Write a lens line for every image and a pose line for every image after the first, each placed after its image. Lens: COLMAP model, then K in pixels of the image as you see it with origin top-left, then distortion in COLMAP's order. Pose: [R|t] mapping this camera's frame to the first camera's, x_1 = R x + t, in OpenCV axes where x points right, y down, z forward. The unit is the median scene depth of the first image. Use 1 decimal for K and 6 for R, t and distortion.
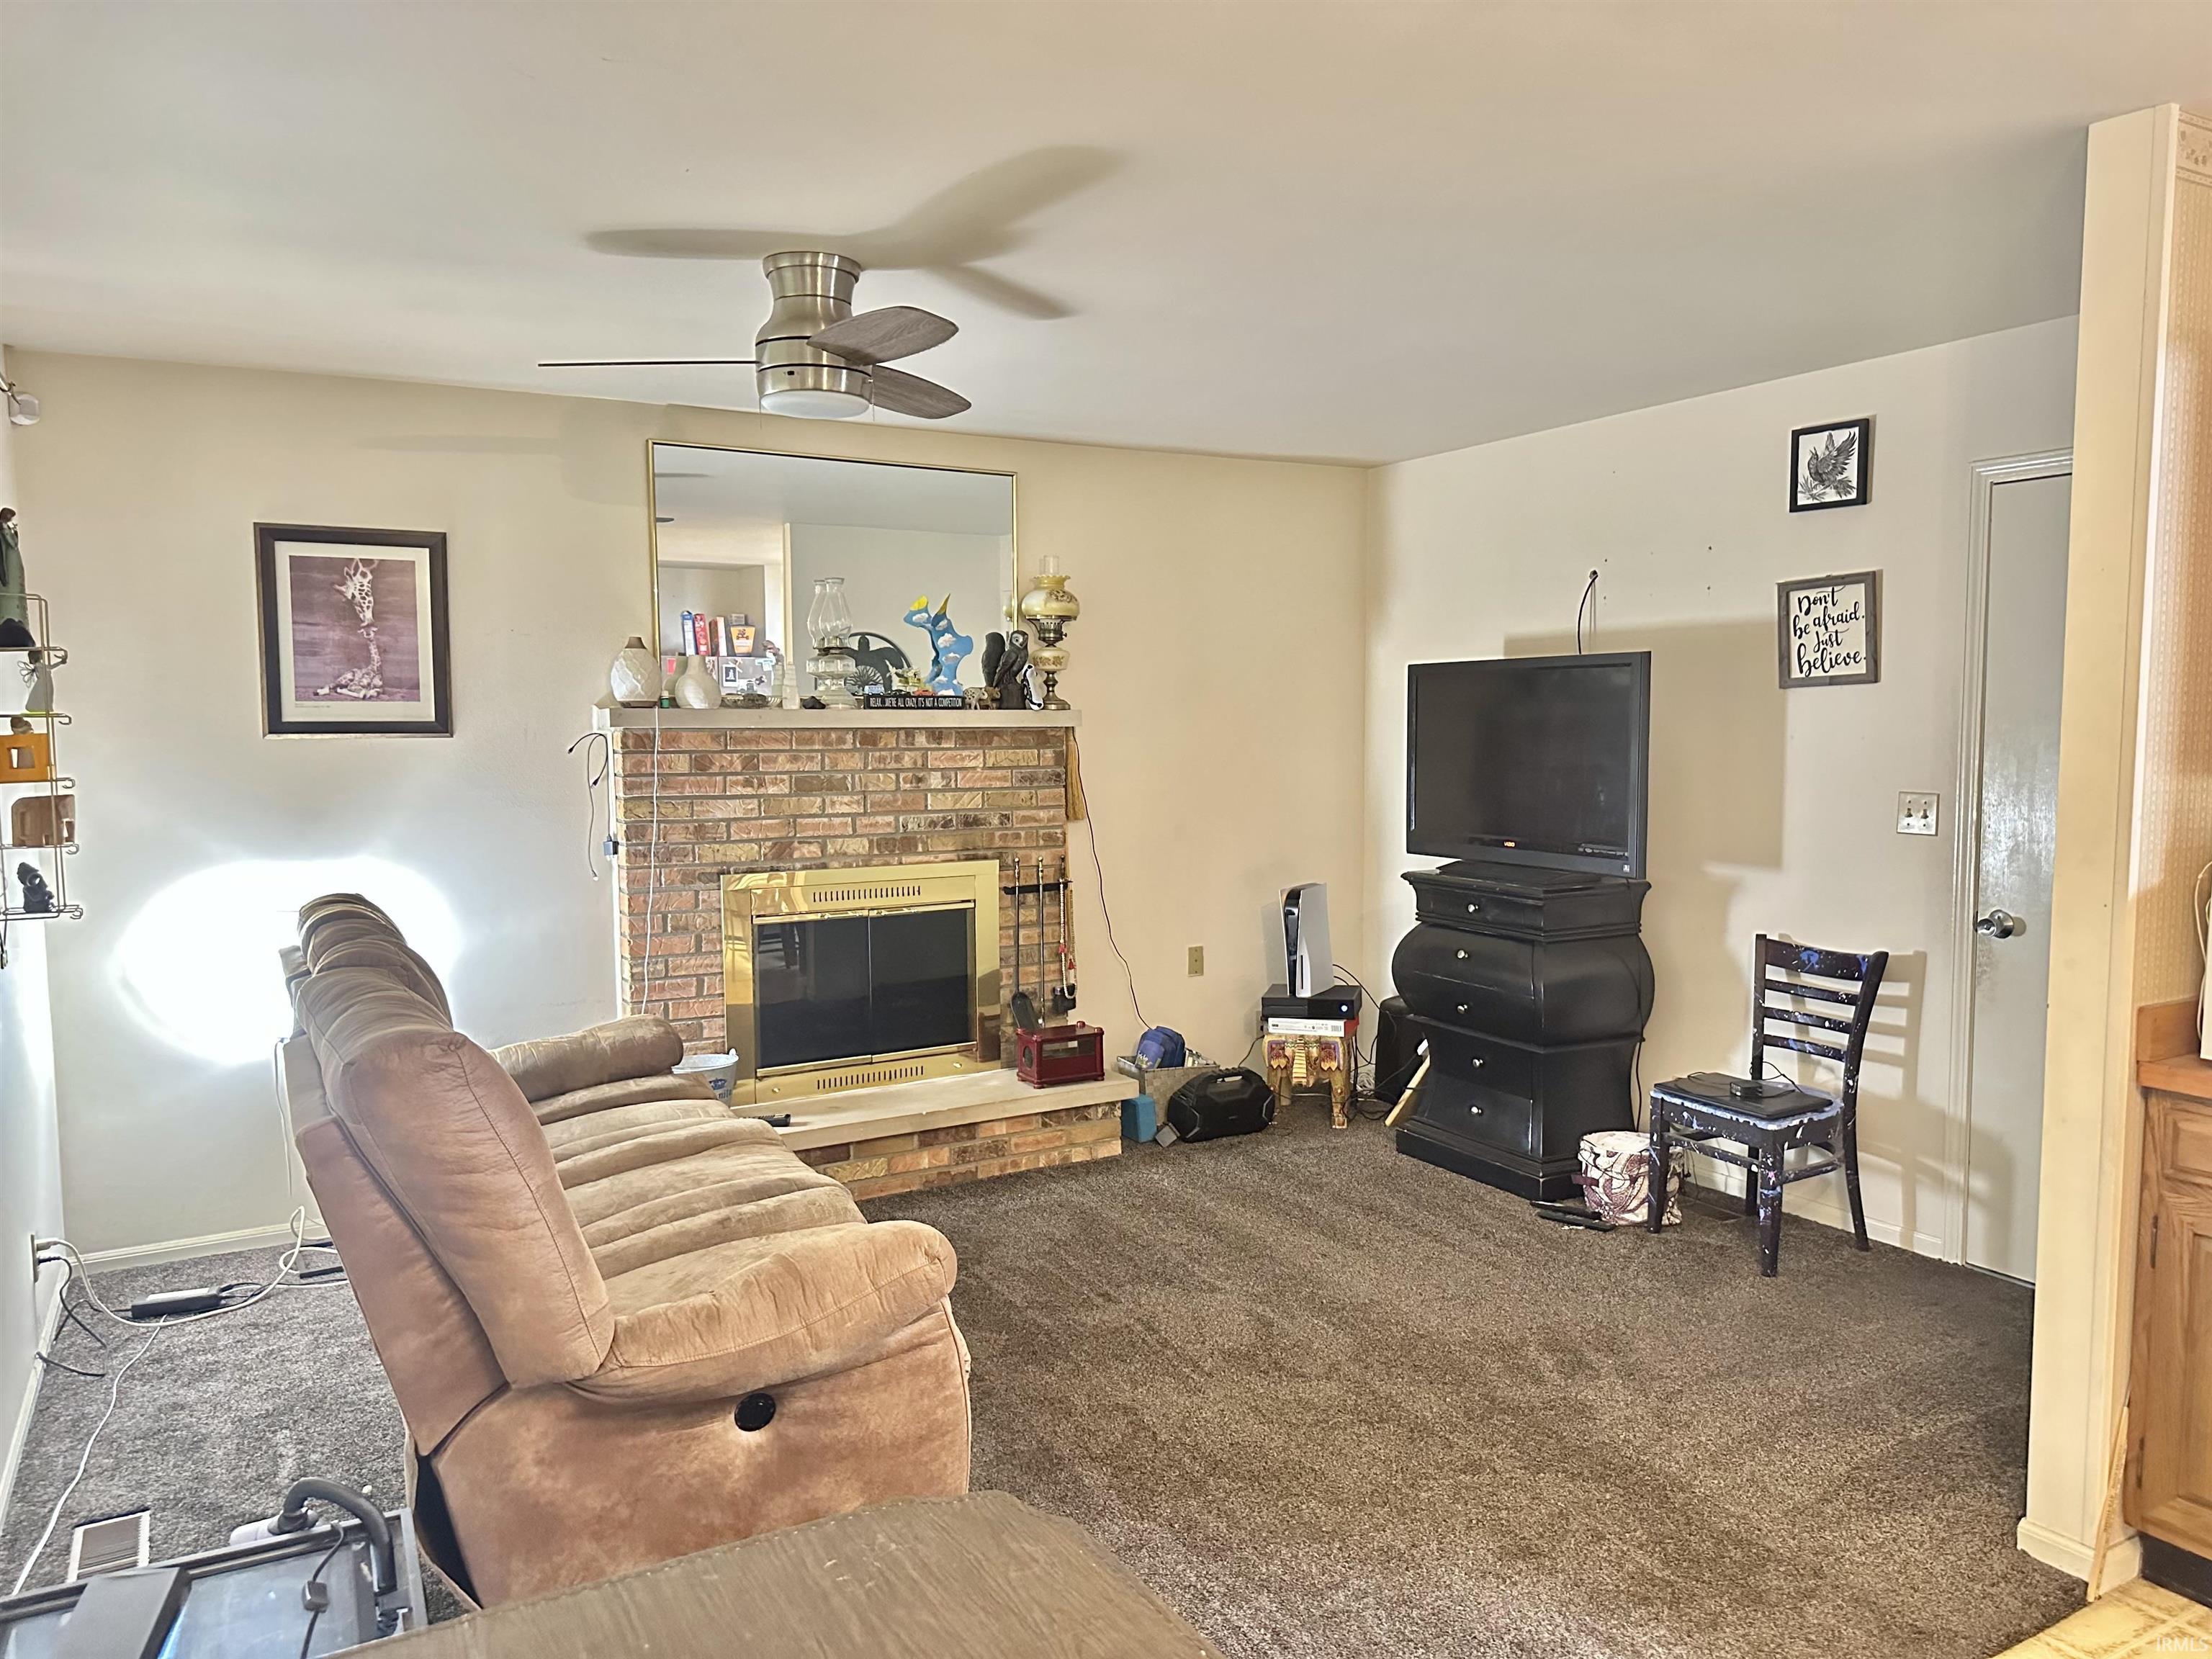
lens RADIAL K [[1542.8, 0, 1099.1], [0, 1542.8, 843.4], [0, 0, 1]] dist [0.100675, -0.130484]
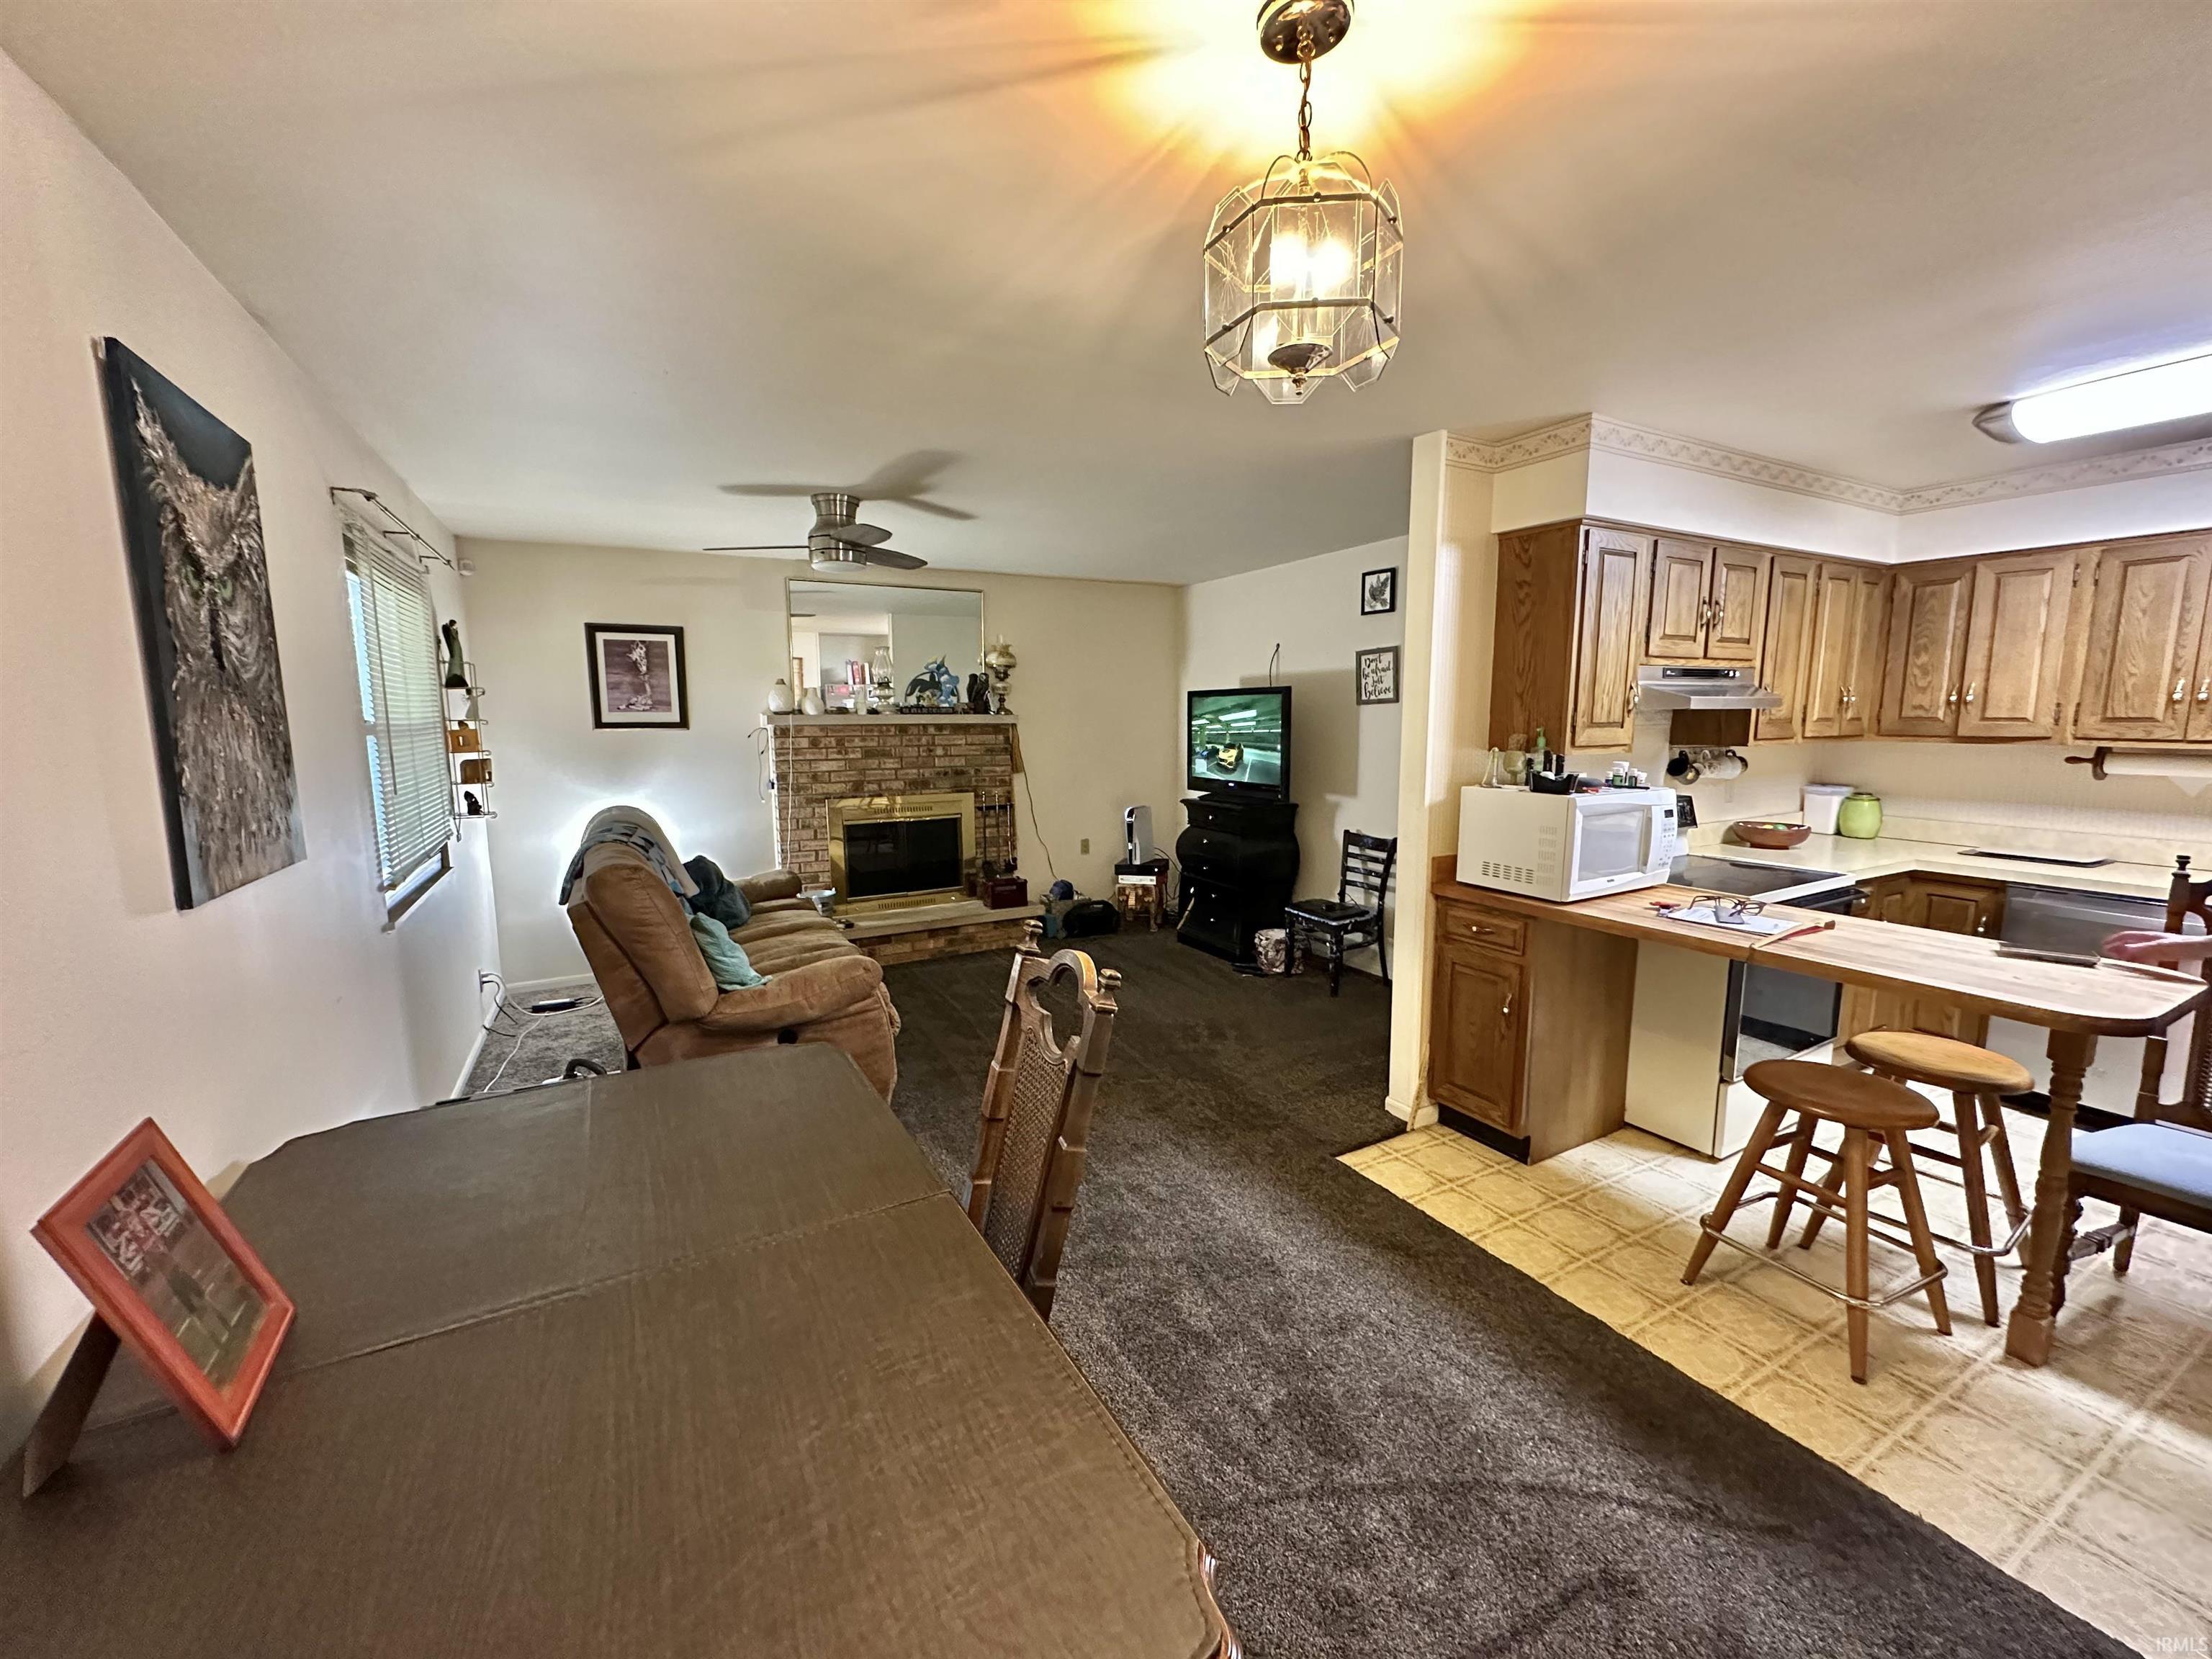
lens RADIAL K [[883.9, 0, 1106.0], [0, 883.9, 829.5], [0, 0, 1]] dist [0.000159, -0.000099]
pose [[0.999924, 0.001249, -0.012280, 0.127532], [-0.000669, 0.998889, 0.047126, 0.005274], [0.012325, -0.047114, 0.998813, -0.117903]]
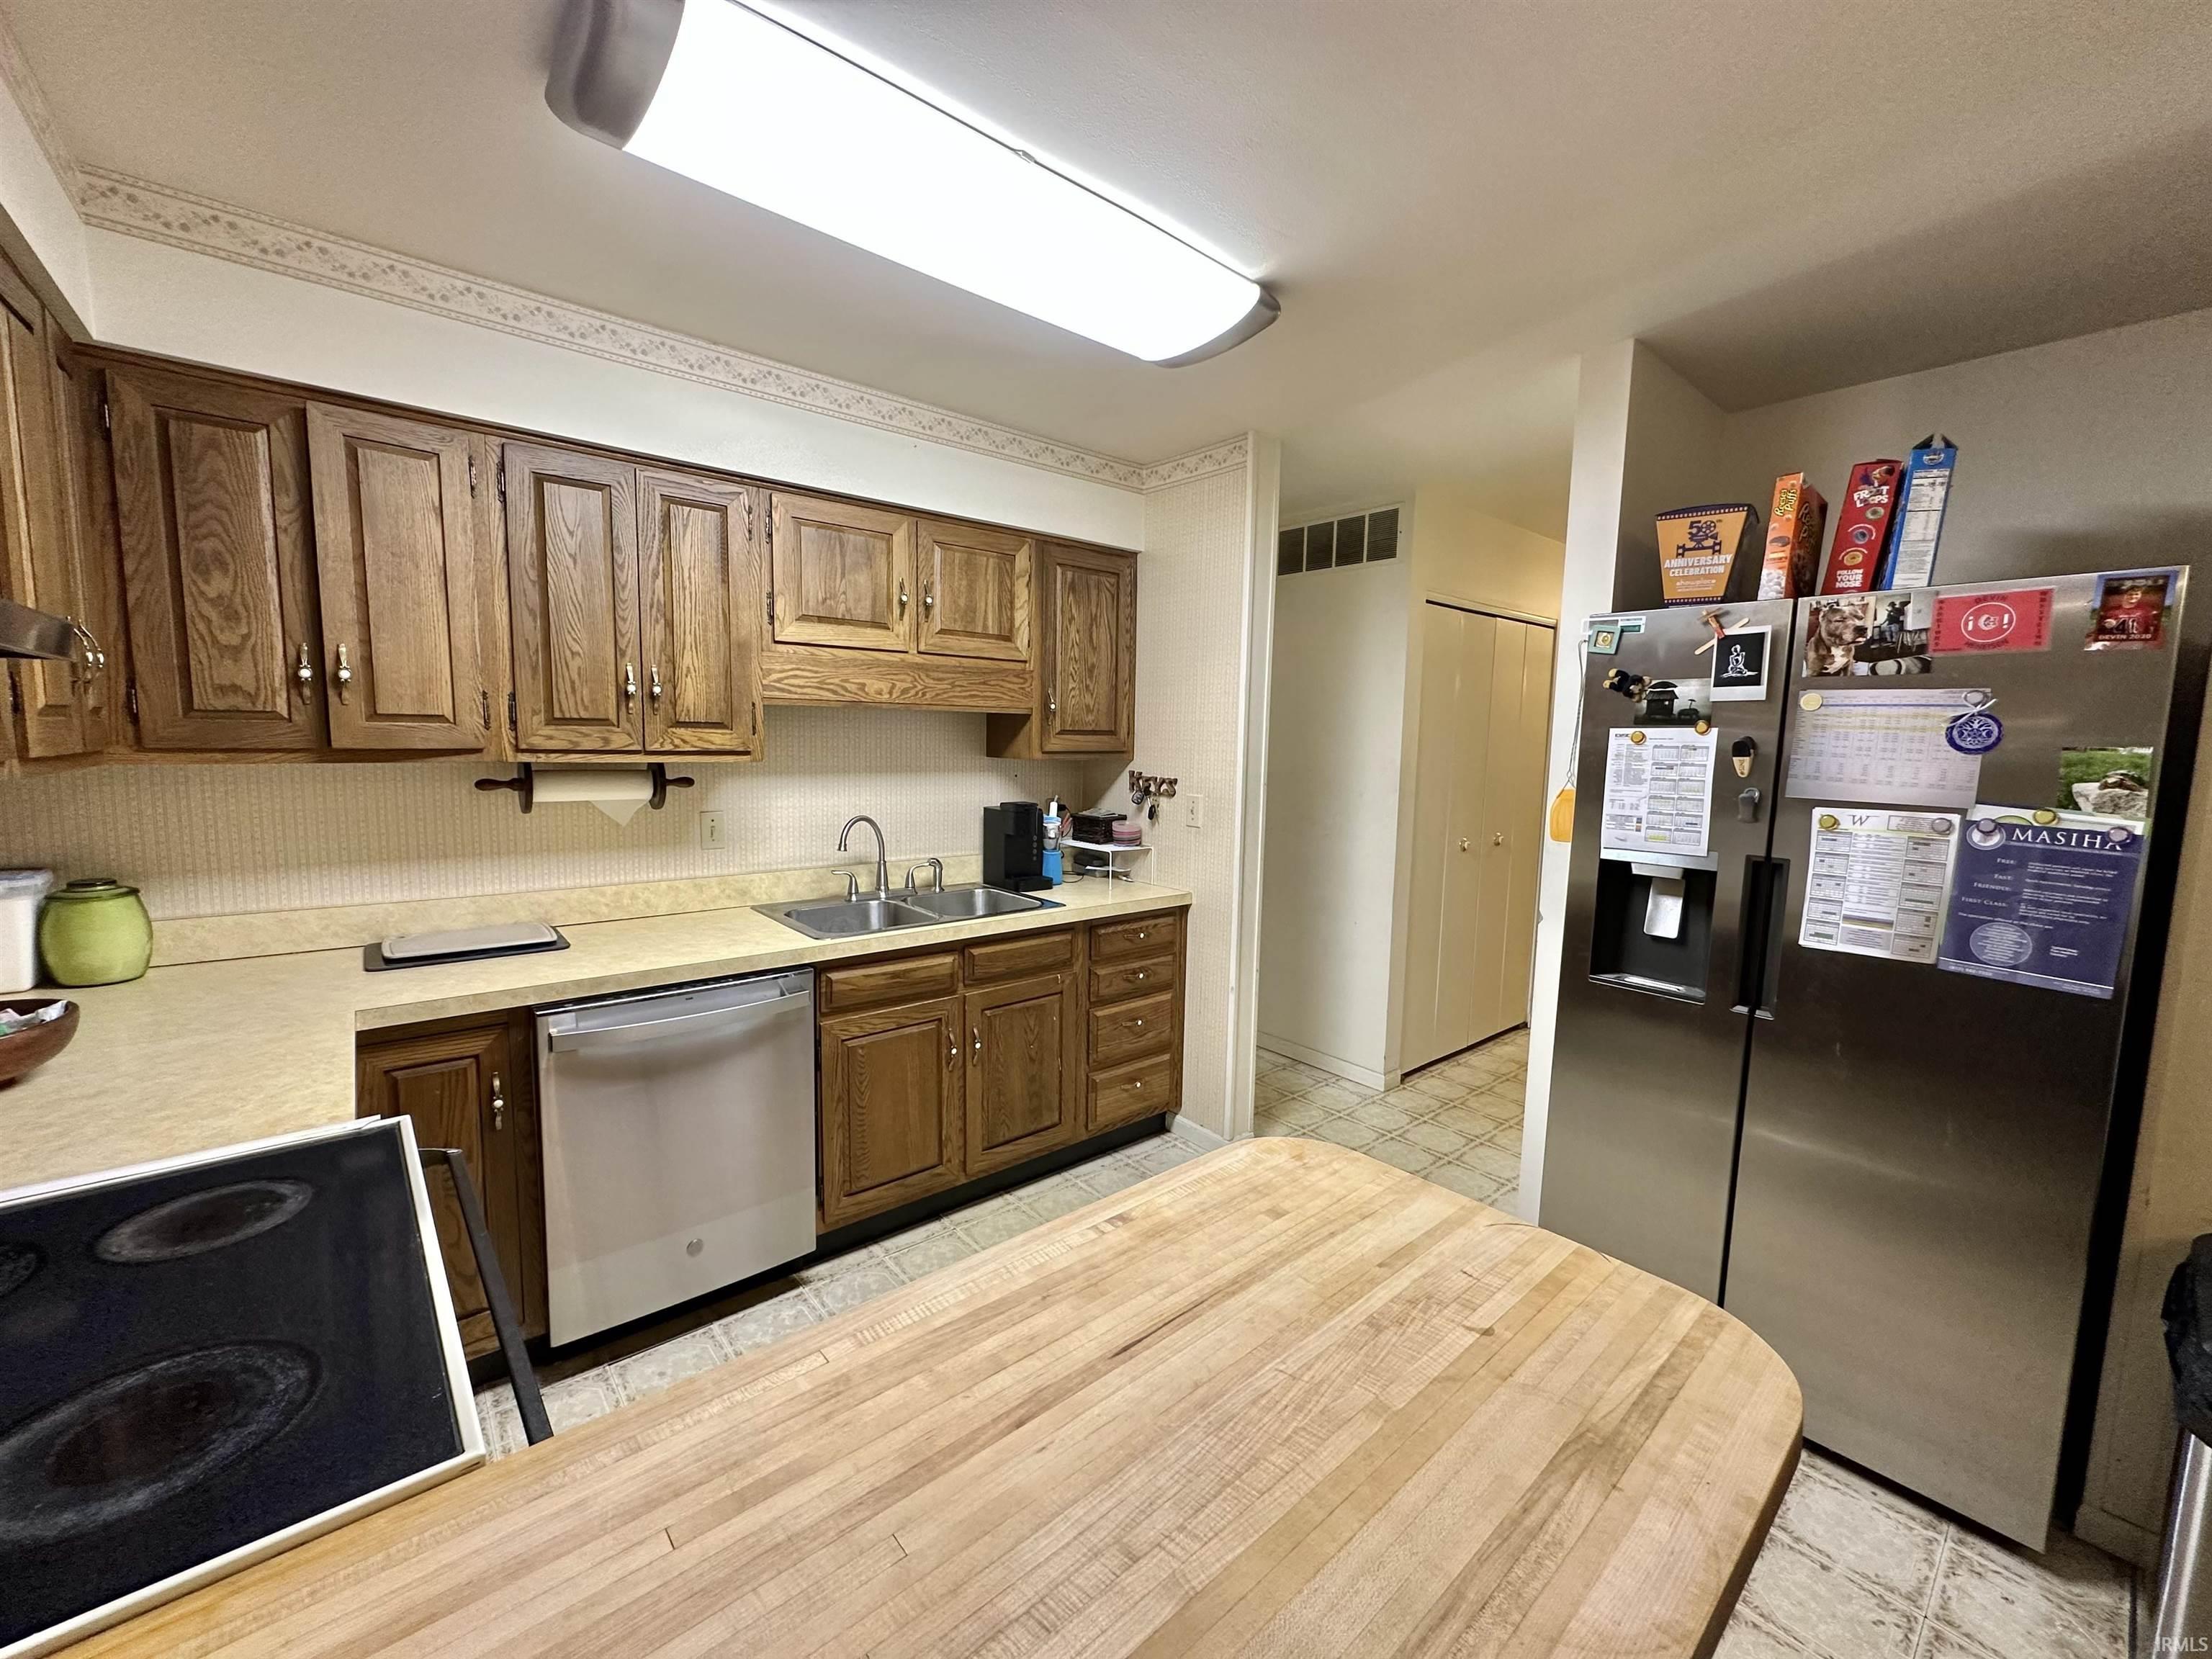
lens RADIAL K [[883.9, 0, 1106.0], [0, 883.9, 829.5], [0, 0, 1]] dist [0.000159, -0.000099]
pose [[-0.189051, -0.106515, 0.976173, 0.412966], [0.063552, 0.990688, 0.120406, -0.030867], [-0.979909, 0.084801, -0.180522, 0.405673]]
